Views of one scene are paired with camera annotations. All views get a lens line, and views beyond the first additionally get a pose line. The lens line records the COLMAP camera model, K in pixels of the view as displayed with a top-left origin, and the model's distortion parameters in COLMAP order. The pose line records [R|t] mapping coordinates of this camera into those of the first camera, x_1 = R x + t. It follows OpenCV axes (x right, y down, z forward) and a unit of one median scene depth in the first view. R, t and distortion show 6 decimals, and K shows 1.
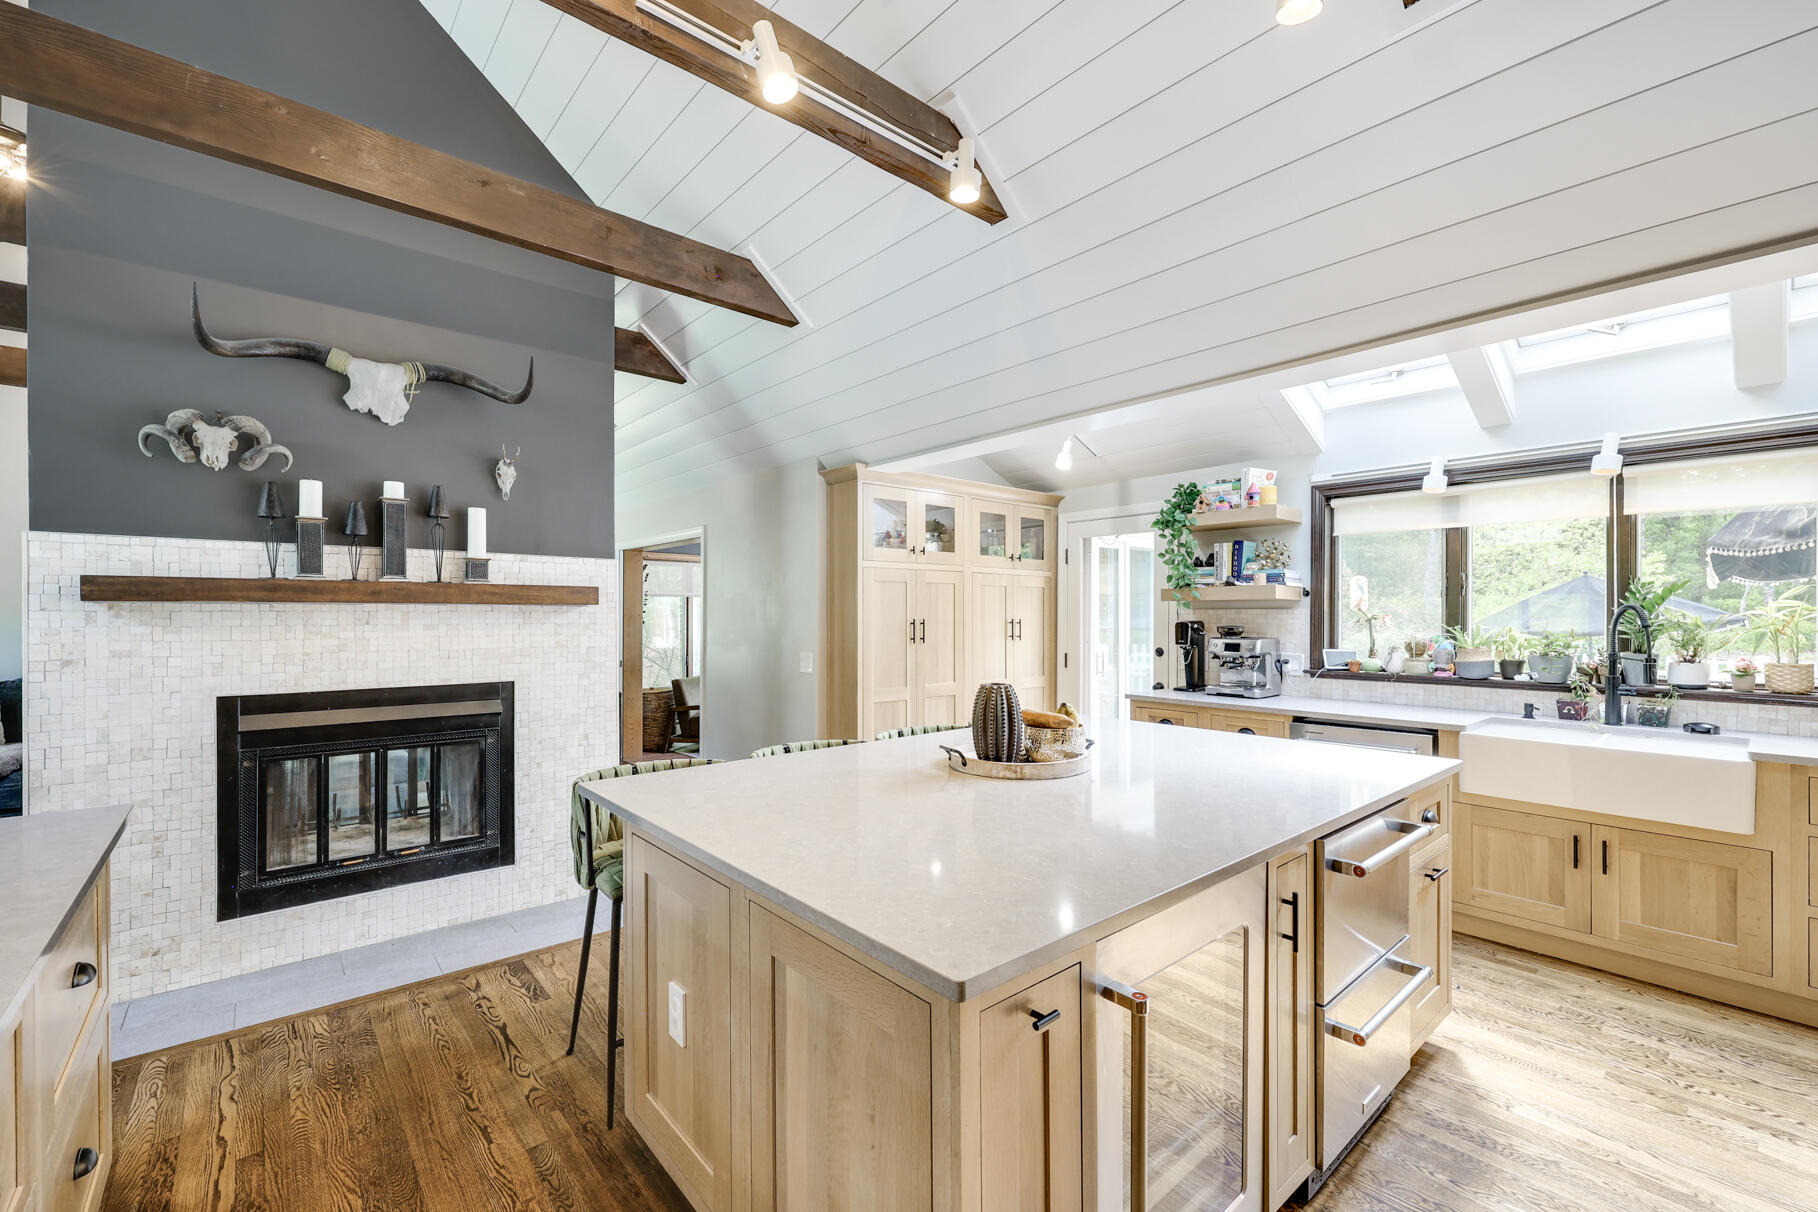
lens RADIAL K [[754.2, 0, 894.9], [0, 754.2, 611.1], [0, 0, 1]] dist [-0.000811, -0.000202]
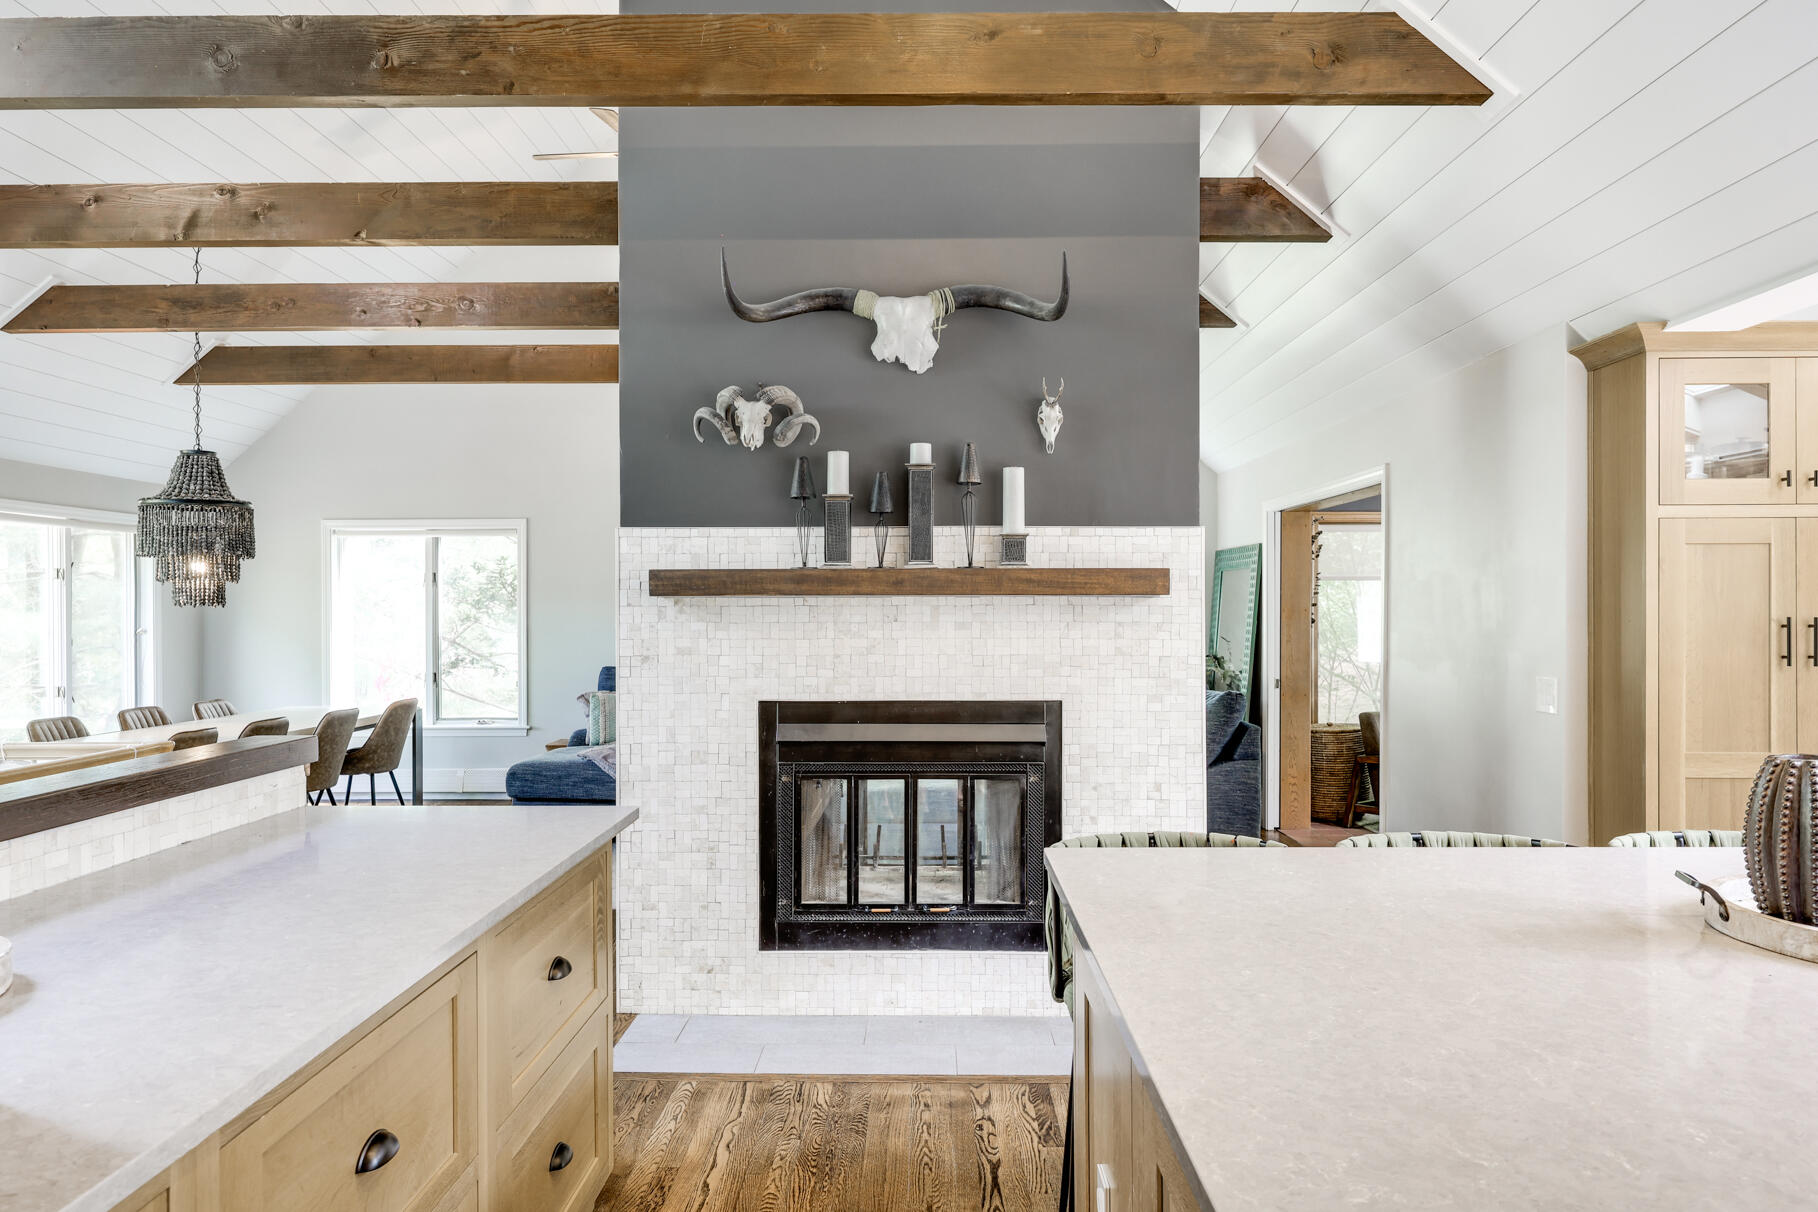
lens RADIAL K [[1154.8, 0, 909.0], [0, 1154.8, 606.0], [0, 0, 1]] dist [0.000942, 0.001355]
pose [[0.755477, -0.002997, -0.655168, 0.128286], [0.004335, 0.999991, 0.000425, 0.000303], [0.655161, -0.003161, 0.755483, 0.066315]]
